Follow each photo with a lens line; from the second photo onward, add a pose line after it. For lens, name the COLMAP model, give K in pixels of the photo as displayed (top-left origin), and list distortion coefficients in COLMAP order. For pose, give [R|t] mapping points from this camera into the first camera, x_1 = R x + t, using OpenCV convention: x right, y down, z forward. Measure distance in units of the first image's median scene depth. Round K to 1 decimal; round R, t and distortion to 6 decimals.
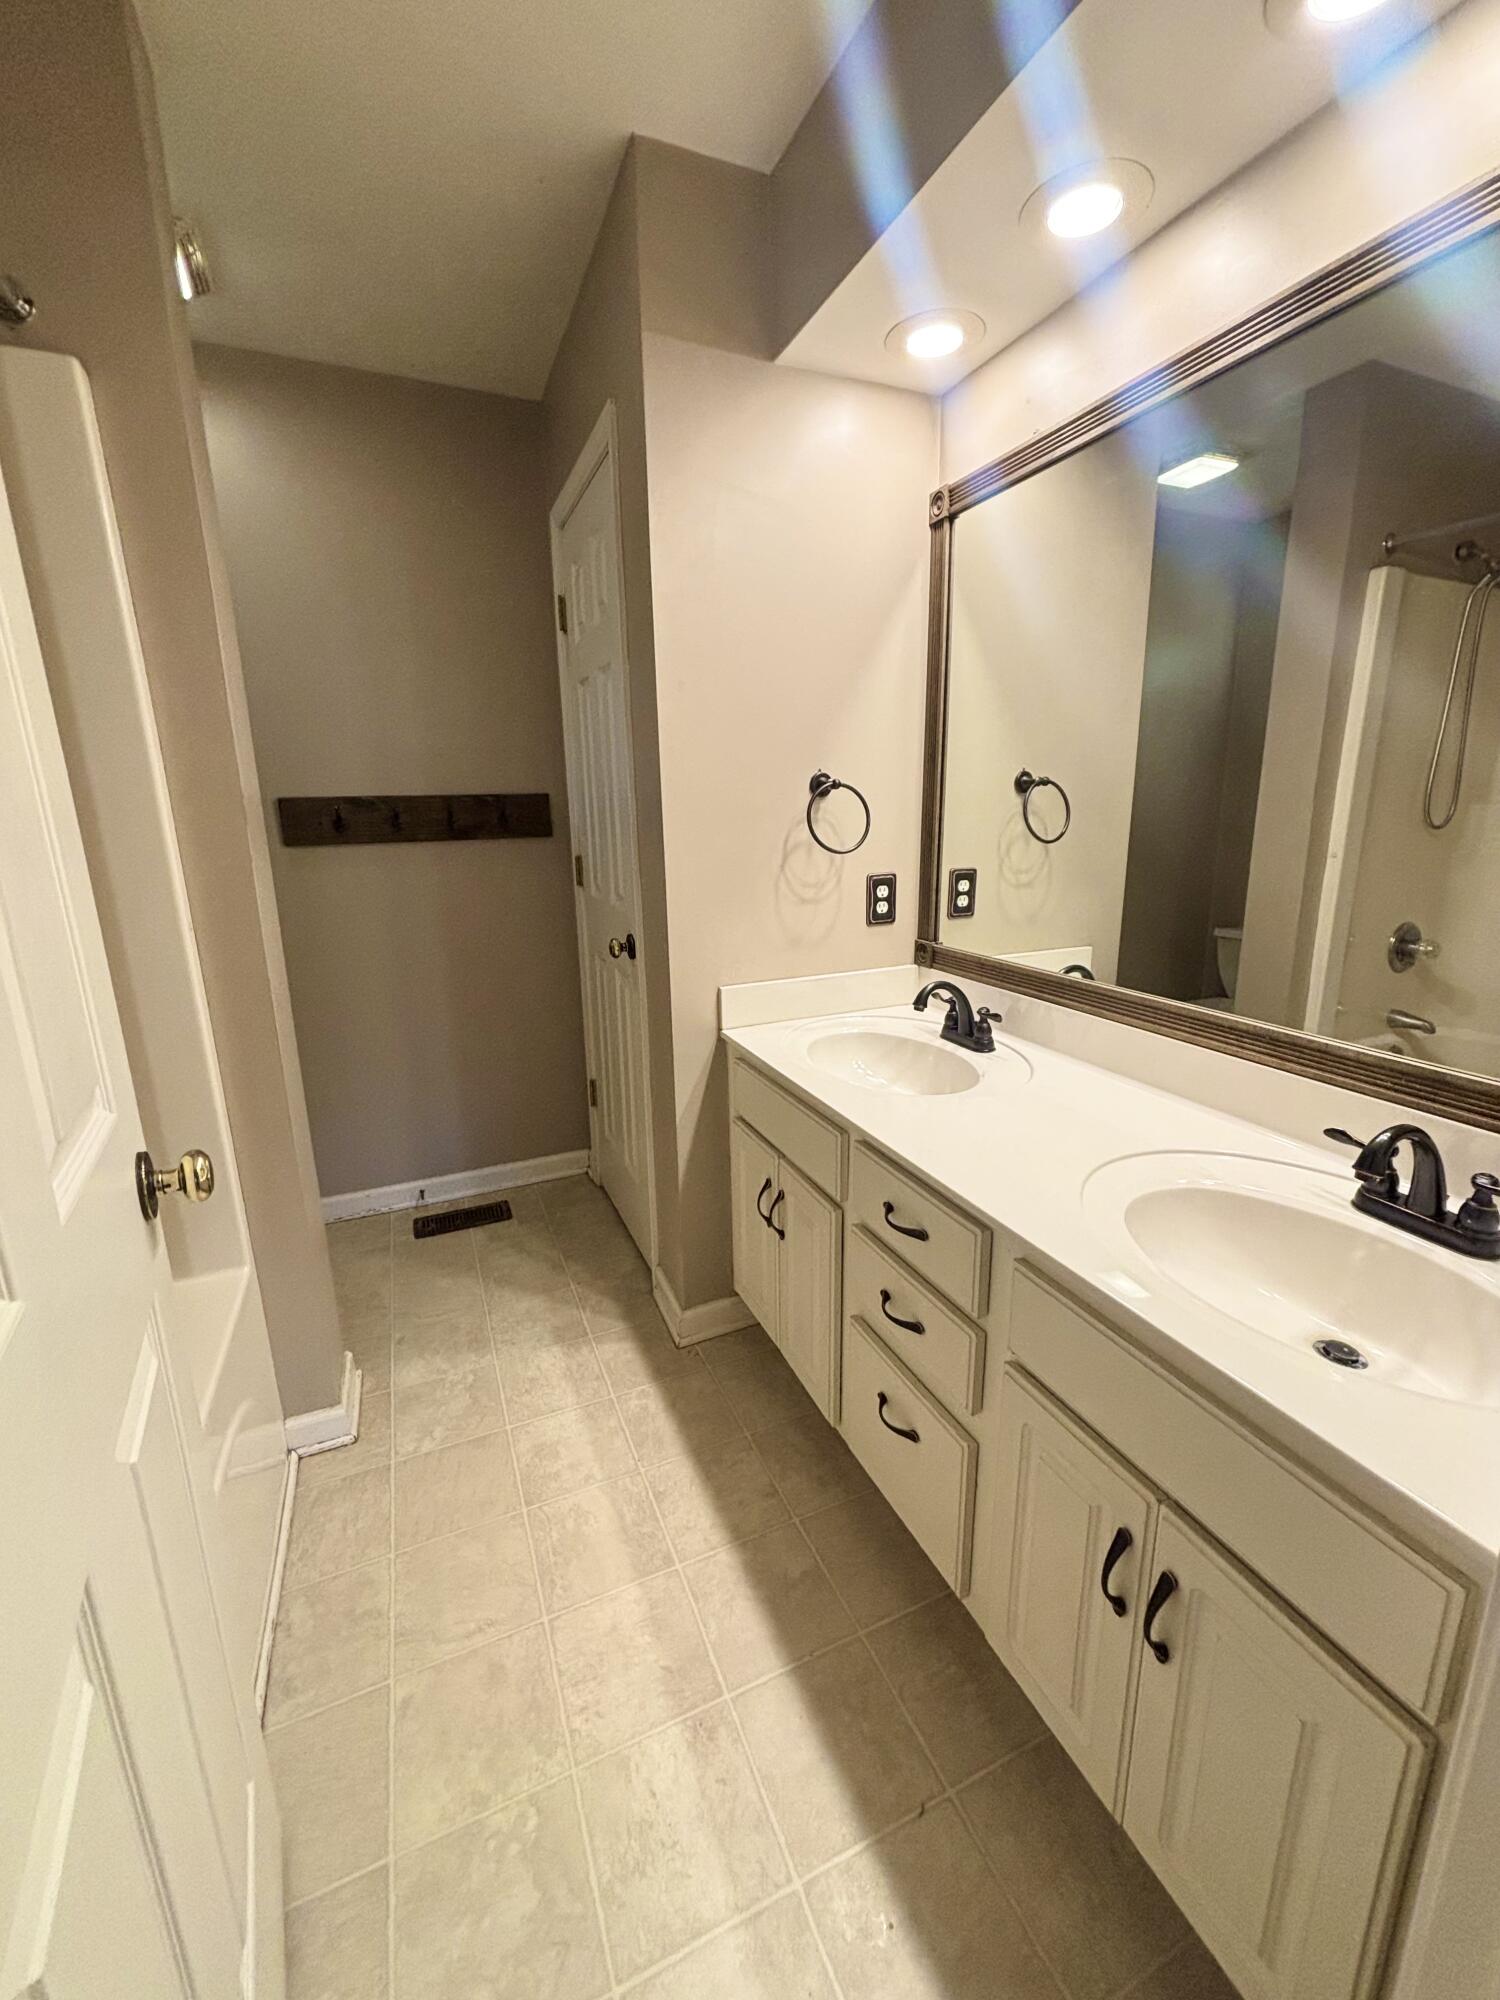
lens RADIAL K [[804.8, 0, 730.7], [0, 804.8, 989.9], [0, 0, 1]] dist [0.008239, -0.001540]
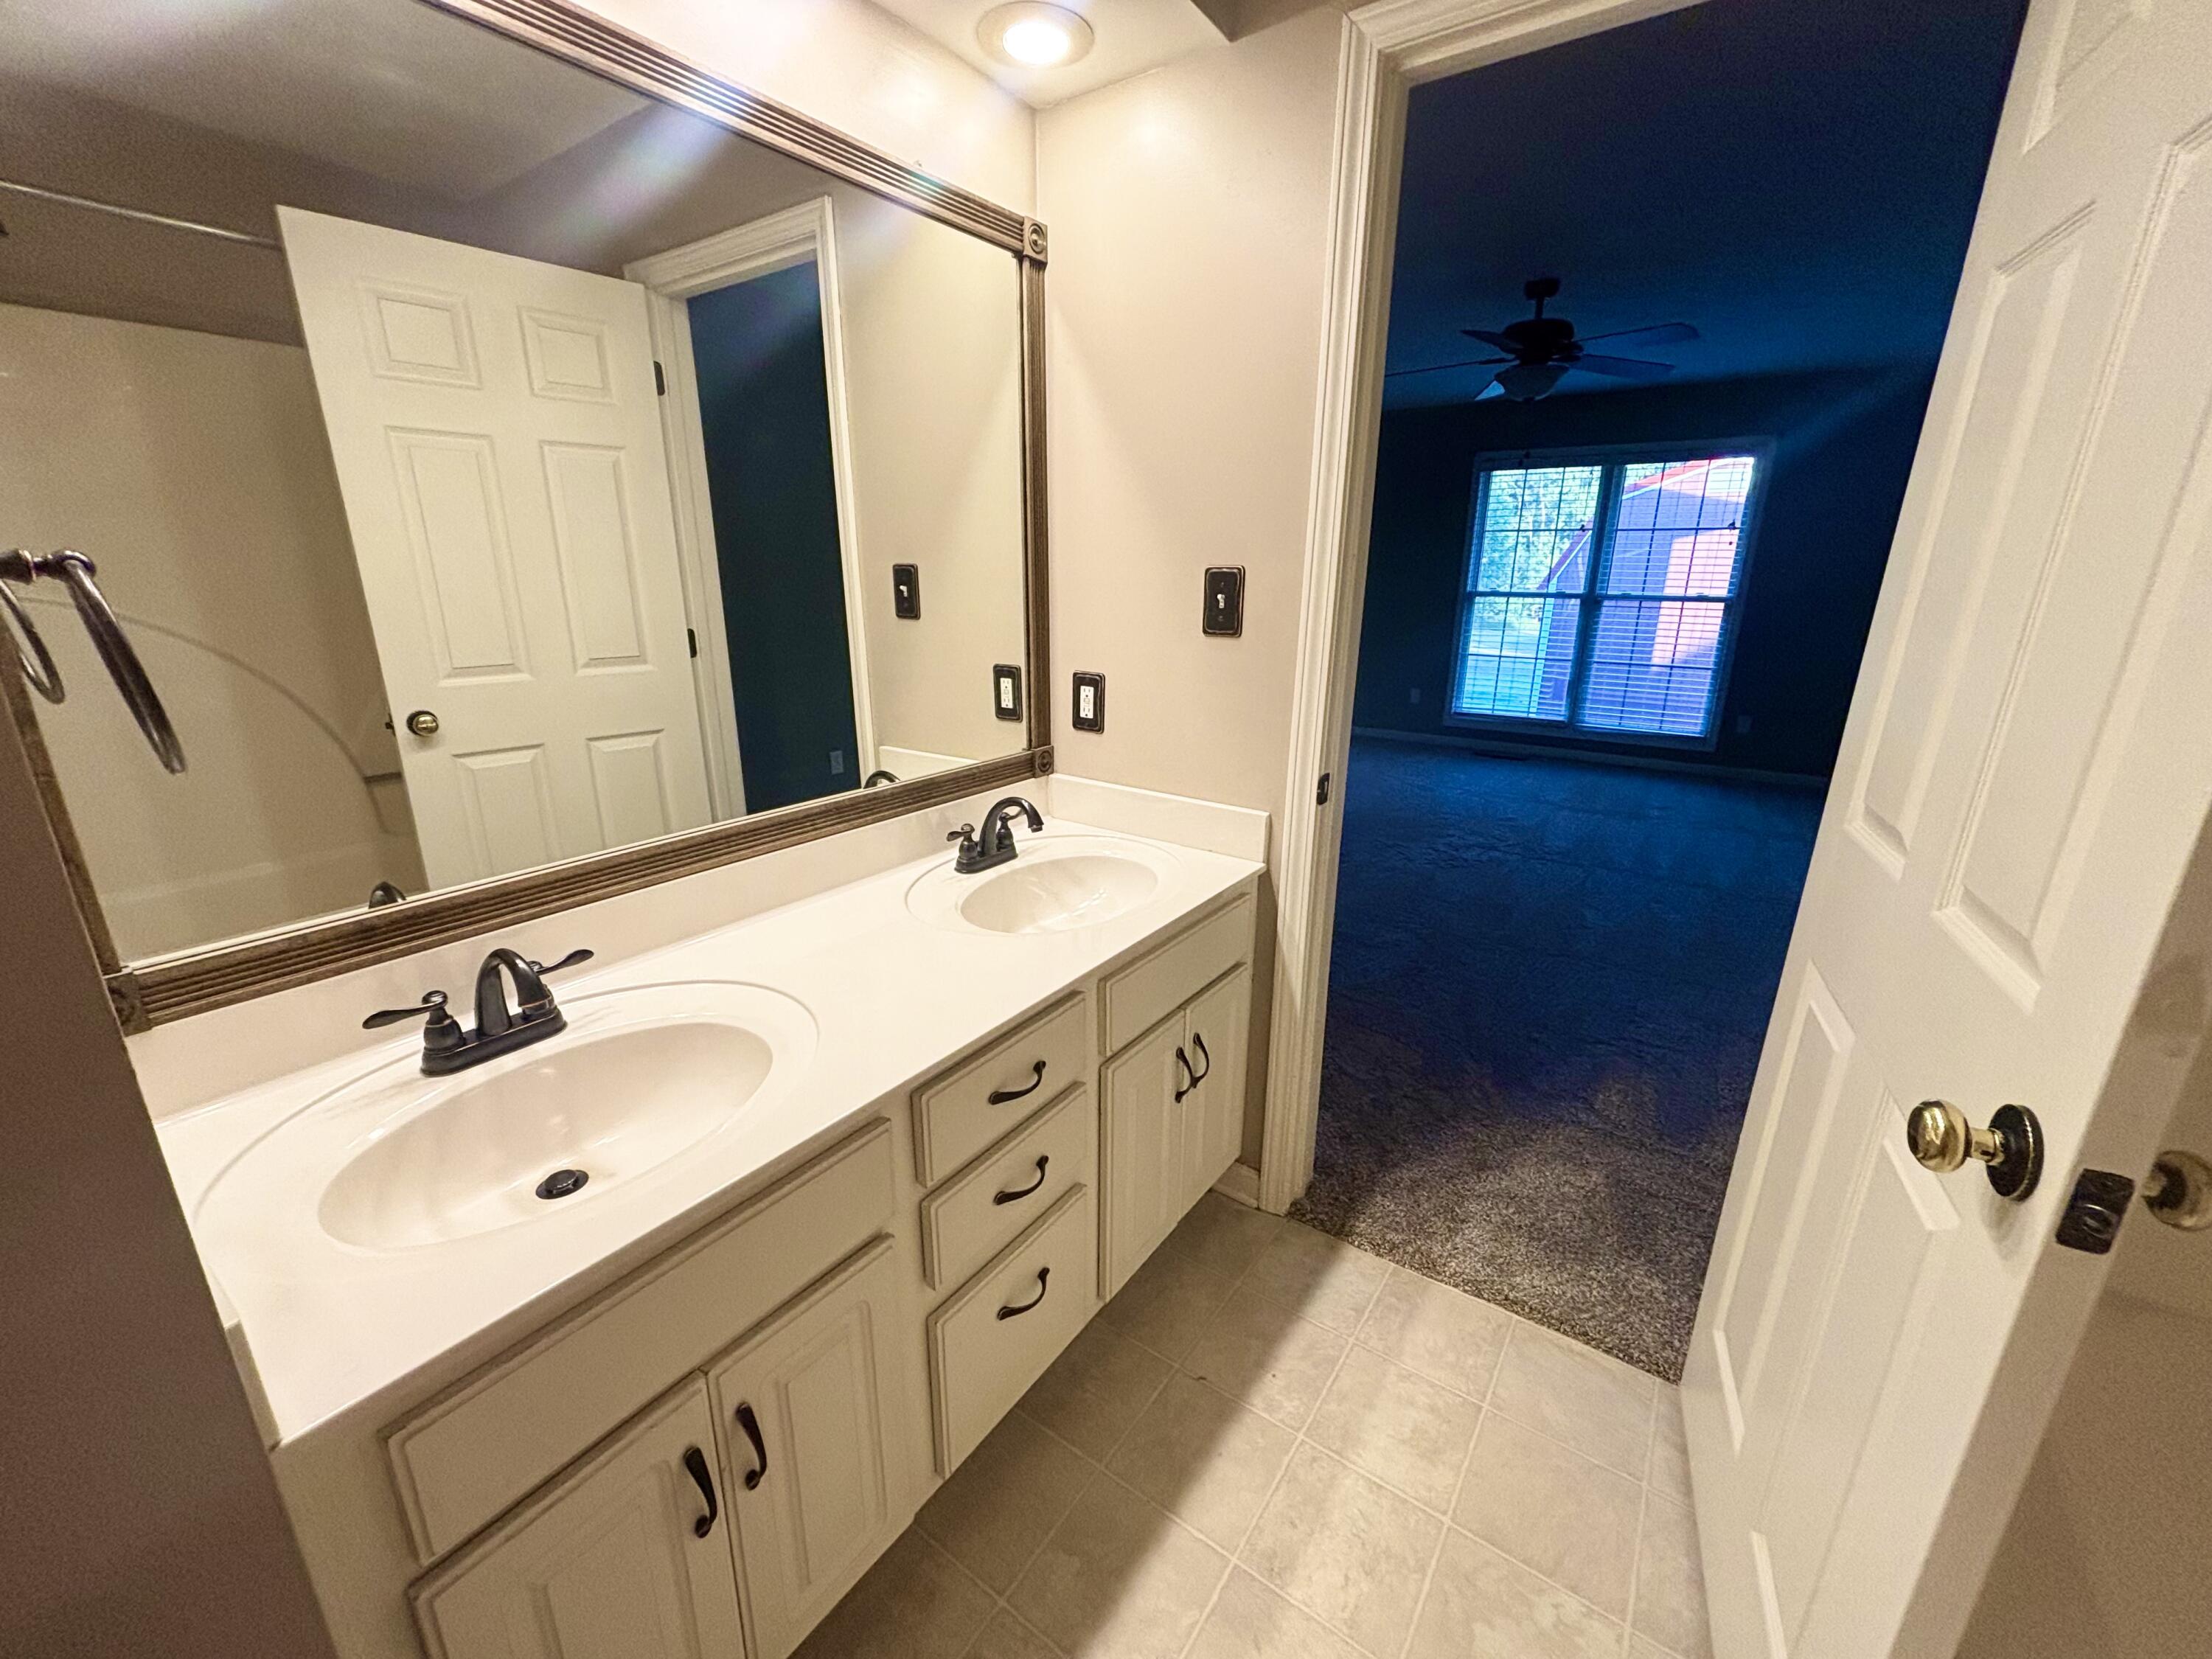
lens RADIAL K [[890.1, 0, 1086.1], [0, 890.1, 848.9], [0, 0, 1]] dist [0.008239, -0.001540]
pose [[-0.513396, -0.230043, 0.826743, -0.538572], [0.213278, 0.898968, 0.382583, -0.282522], [-0.831226, 0.372743, -0.412463, 1.189984]]
